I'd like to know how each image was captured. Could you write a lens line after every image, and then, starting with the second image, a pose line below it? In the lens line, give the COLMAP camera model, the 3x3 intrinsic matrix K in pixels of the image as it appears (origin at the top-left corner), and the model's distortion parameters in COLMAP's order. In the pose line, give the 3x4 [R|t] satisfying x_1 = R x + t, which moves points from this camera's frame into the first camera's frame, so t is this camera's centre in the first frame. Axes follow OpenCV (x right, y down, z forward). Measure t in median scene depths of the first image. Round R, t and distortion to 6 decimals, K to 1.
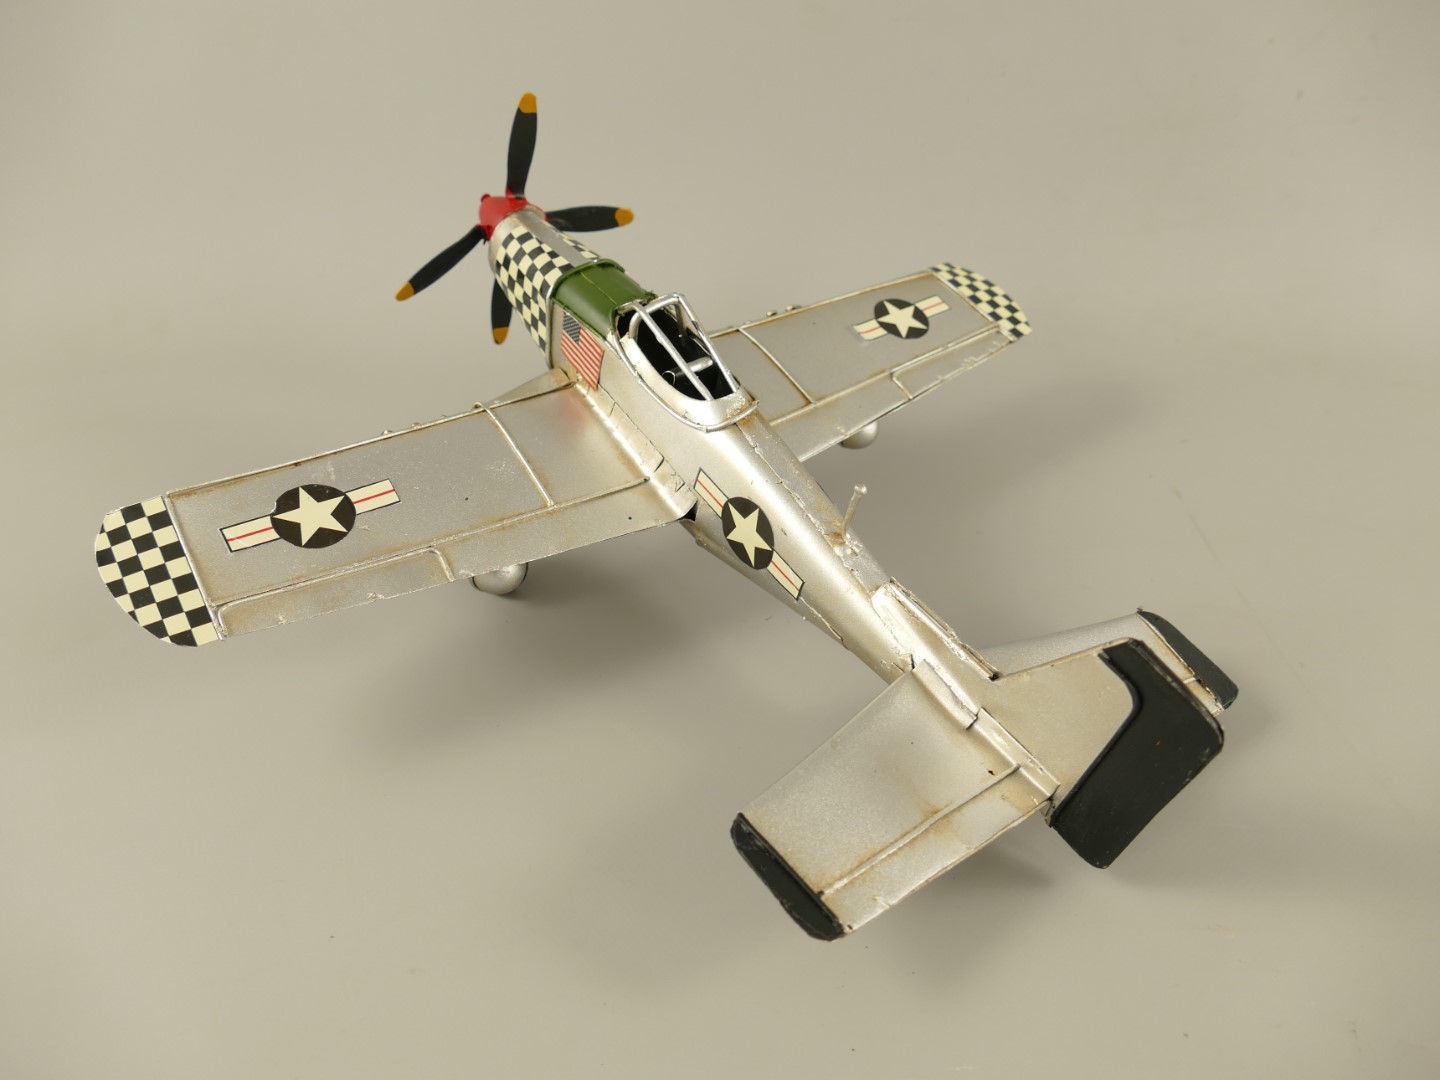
lens RADIAL K [[1148.2, 0, 720.0], [0, 1148.2, 540.0], [0, 0, 1]] dist [-0.015240, -0.006295]
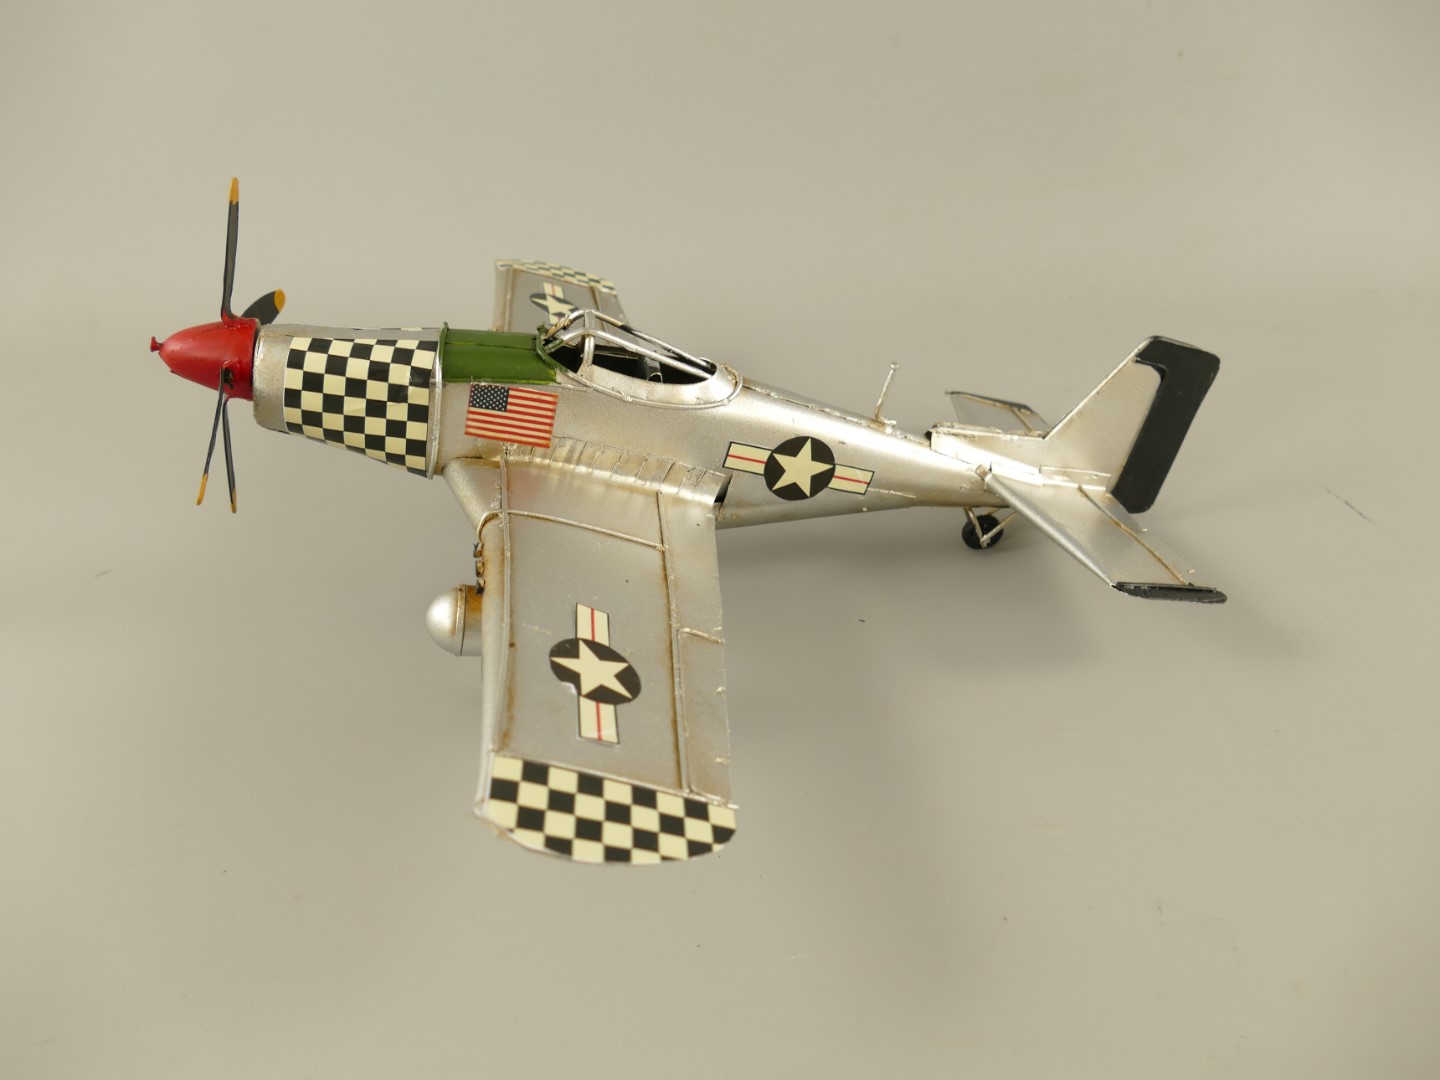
lens RADIAL K [[1148.2, 0, 720.0], [0, 1148.2, 540.0], [0, 0, 1]] dist [-0.015240, -0.006295]
pose [[0.473380, -0.476188, 0.741051, -0.891072], [0.504986, 0.836016, 0.214628, -0.232331], [-0.721734, 0.272620, 0.636222, 0.423286]]
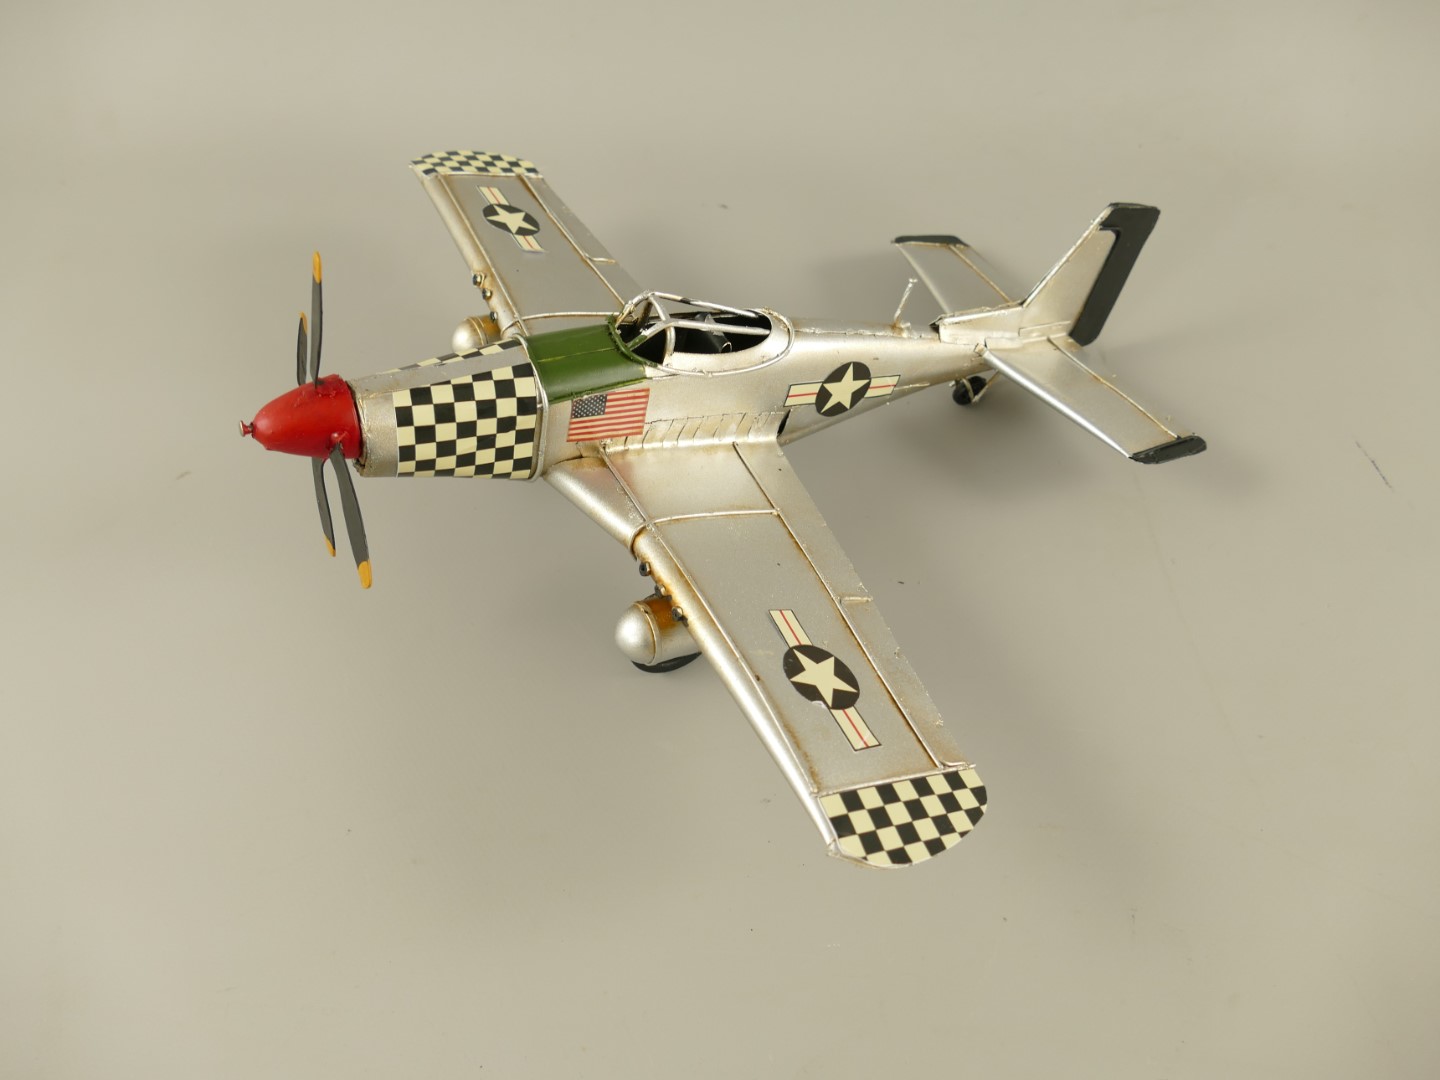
lens RADIAL K [[1148.2, 0, 720.0], [0, 1148.2, 540.0], [0, 0, 1]] dist [-0.015240, -0.006295]
pose [[0.174072, -0.755965, 0.631043, -0.909238], [0.548747, 0.606573, 0.575279, -0.699438], [-0.817665, 0.246143, 0.520421, 0.572656]]
